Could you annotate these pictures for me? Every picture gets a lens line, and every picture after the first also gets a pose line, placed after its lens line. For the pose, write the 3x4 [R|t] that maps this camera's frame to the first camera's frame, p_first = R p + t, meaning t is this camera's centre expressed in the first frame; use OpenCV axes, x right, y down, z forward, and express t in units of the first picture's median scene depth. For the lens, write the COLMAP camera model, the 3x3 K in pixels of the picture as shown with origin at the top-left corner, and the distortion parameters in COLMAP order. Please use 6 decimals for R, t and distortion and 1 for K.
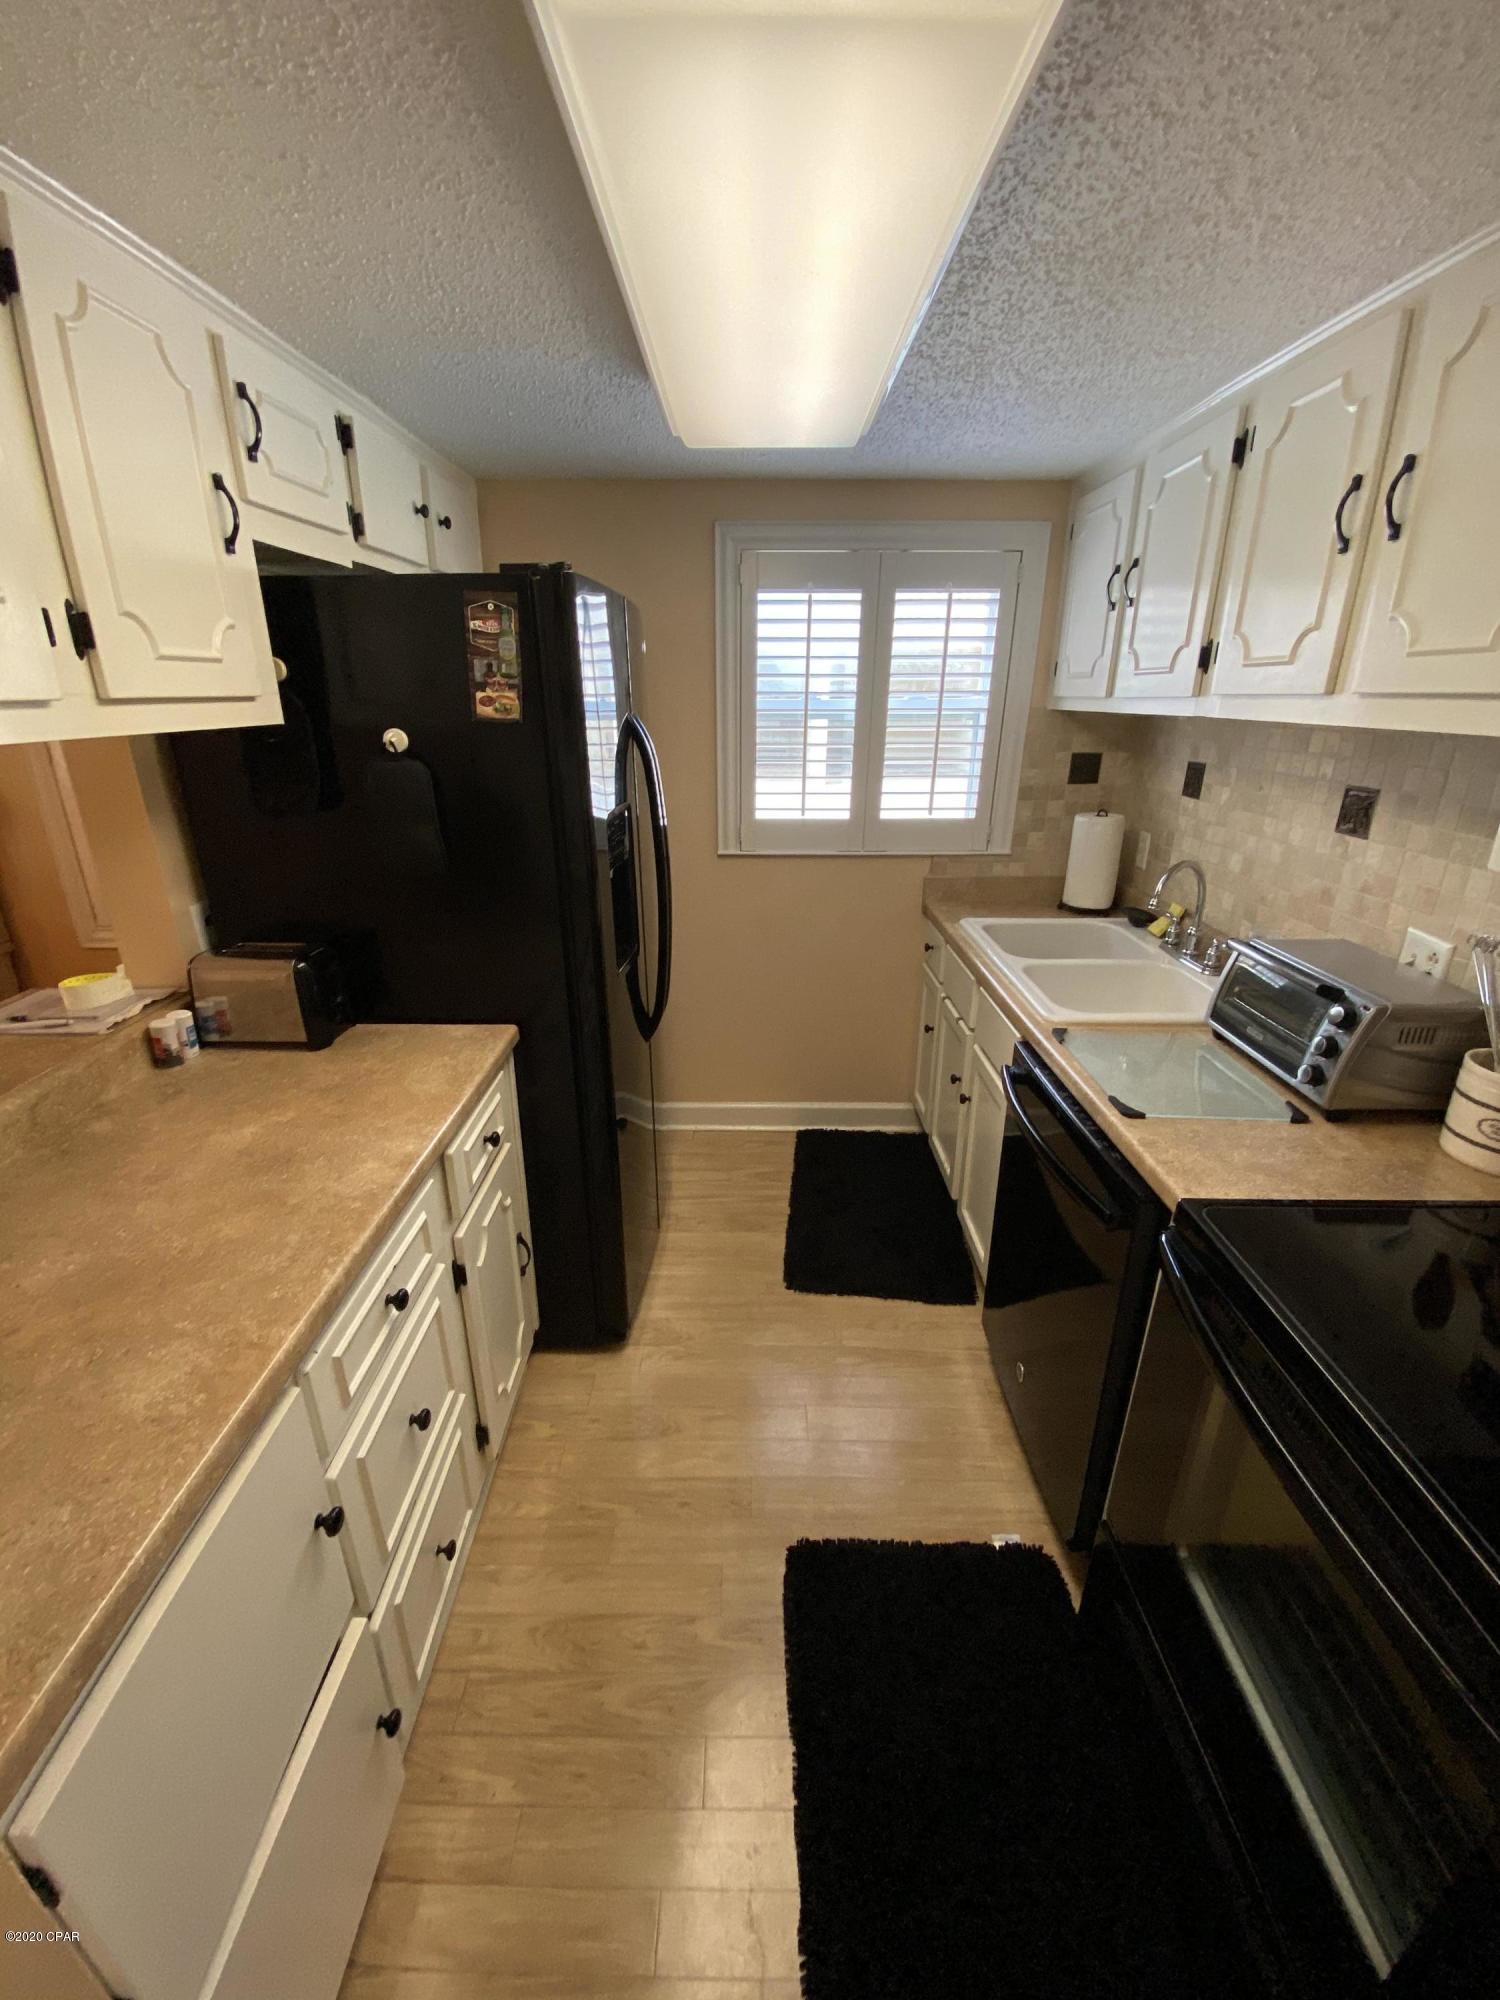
lens RADIAL K [[822.8, 0, 743.3], [0, 822.8, 1003.8], [0, 0, 1]] dist [0.010685, -0.005575]
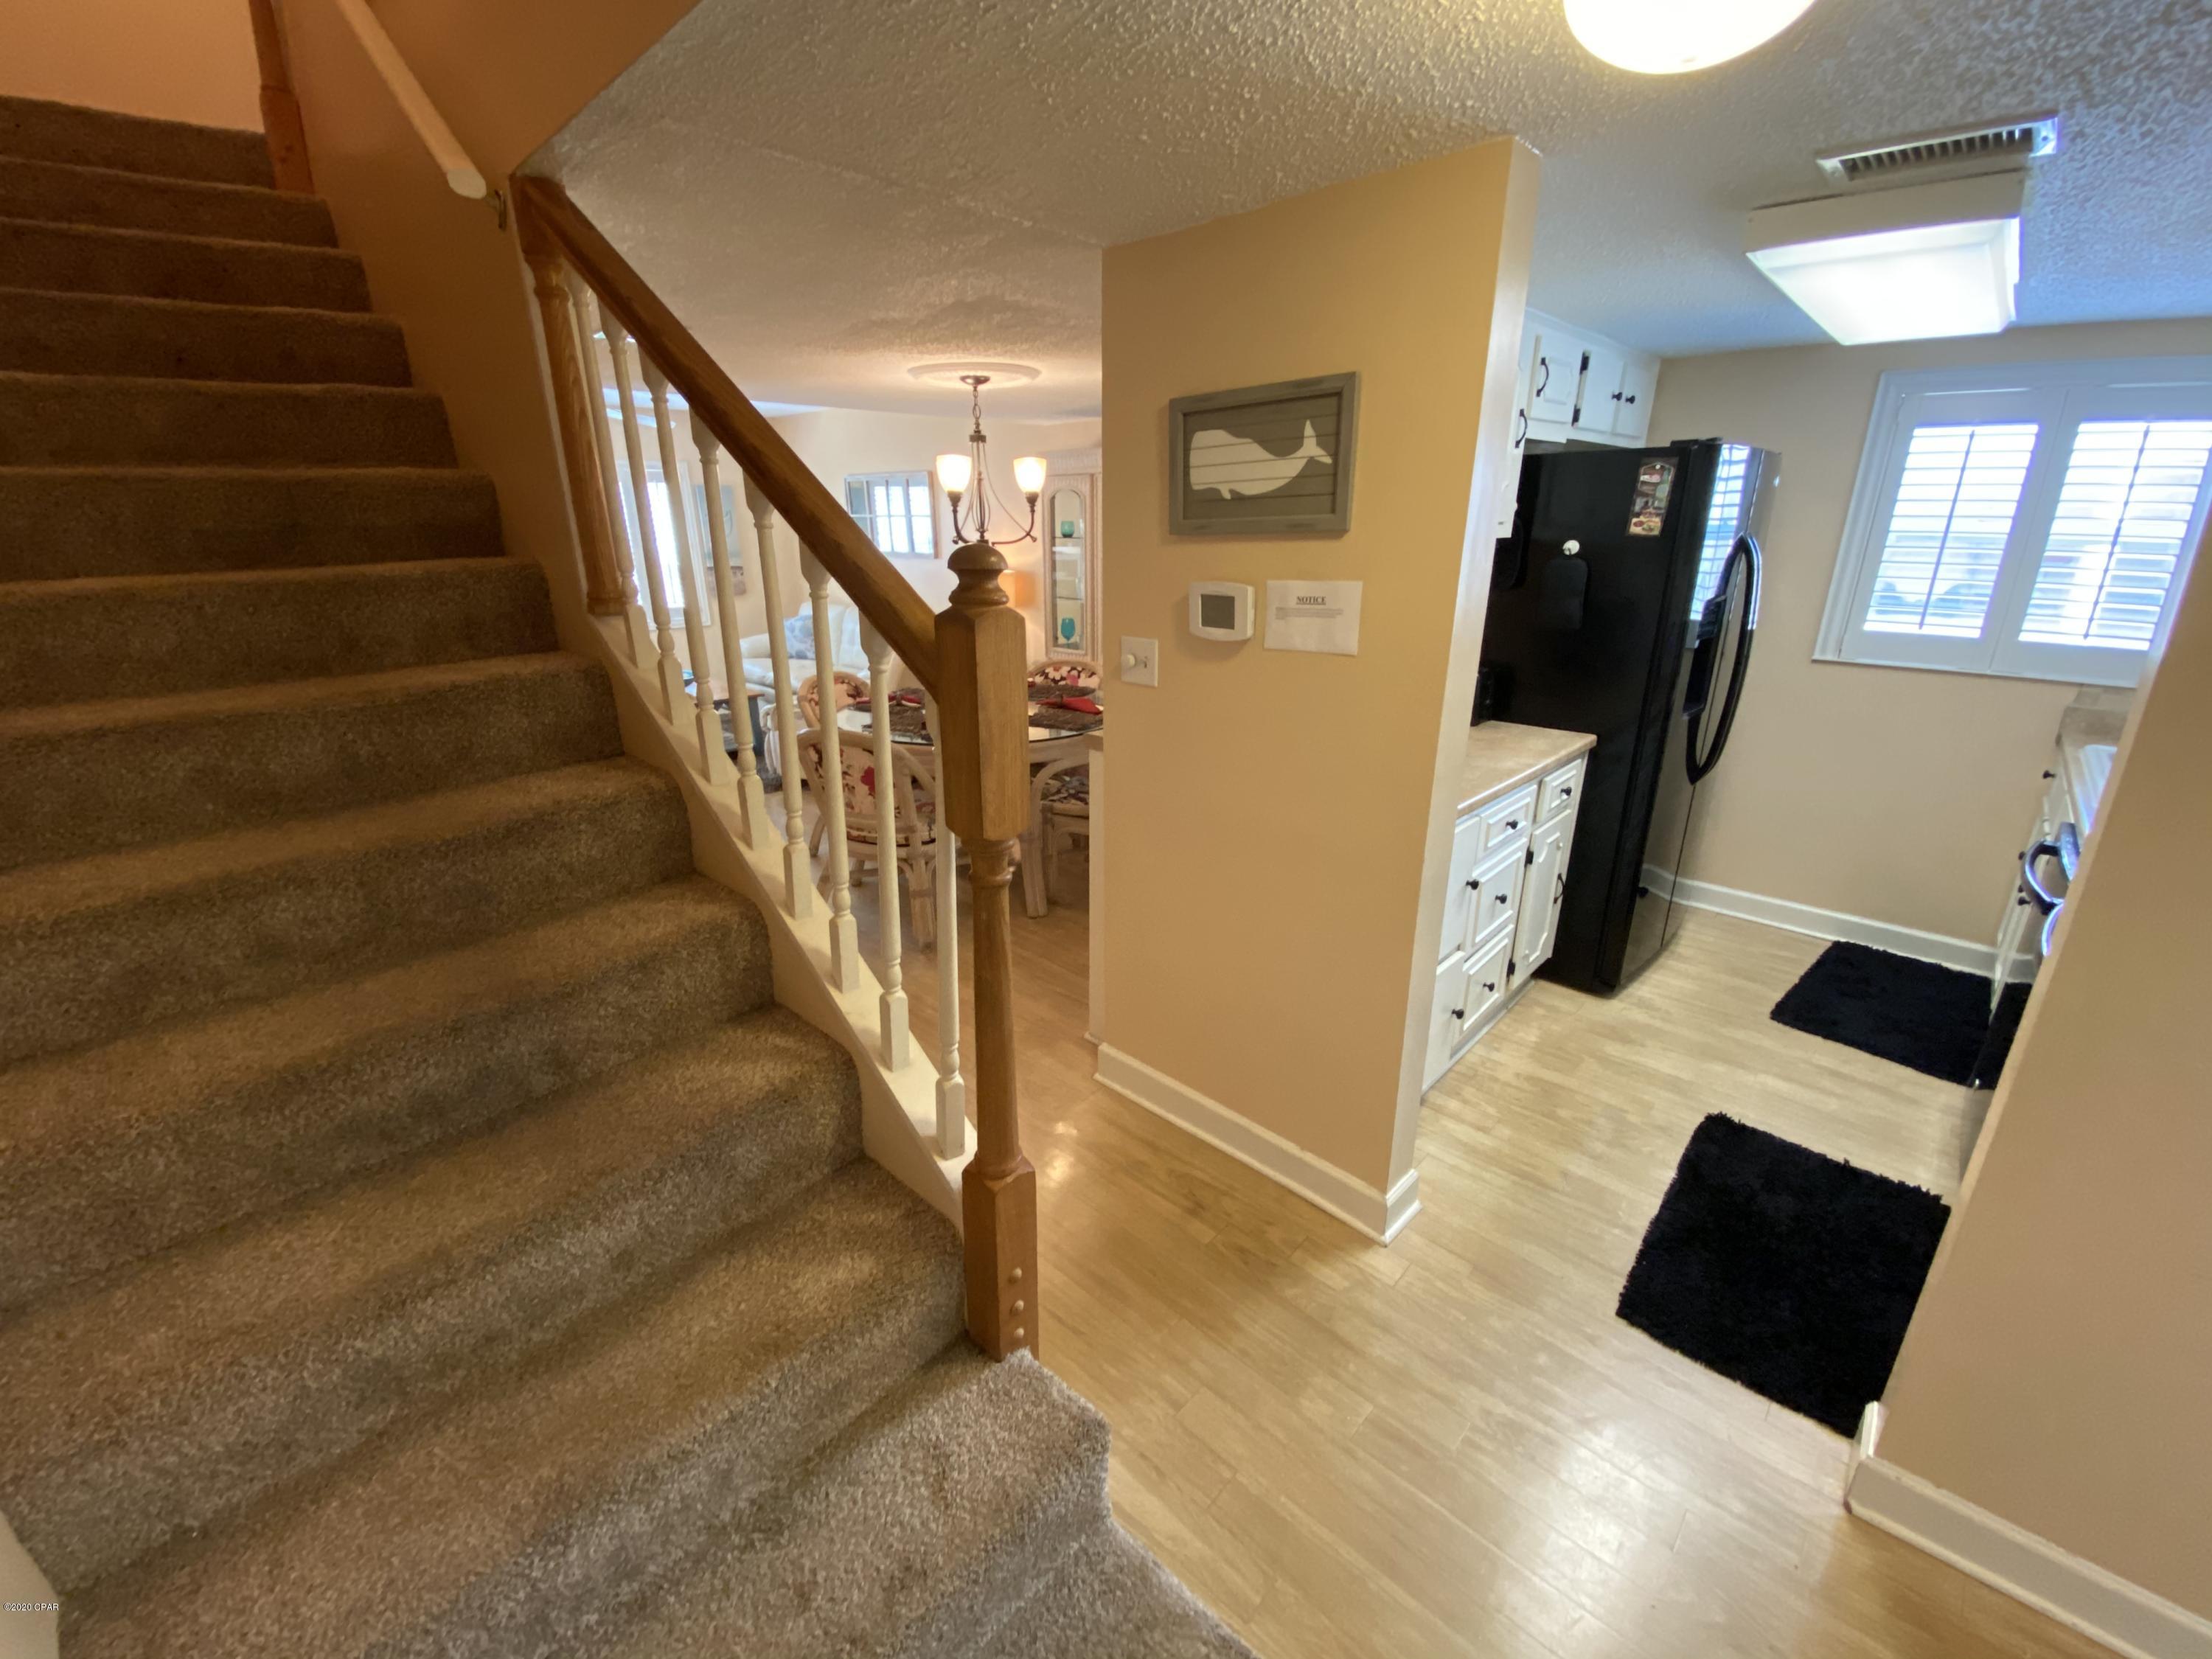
lens RADIAL K [[910.0, 0, 1105.2], [0, 910.0, 829.6], [0, 0, 1]] dist [0.010685, -0.005575]
pose [[0.738246, 0.218441, -0.638183, 0.146411], [-0.237137, 0.969766, 0.057618, 0.274520], [0.631474, 0.108800, 0.767726, -0.741803]]
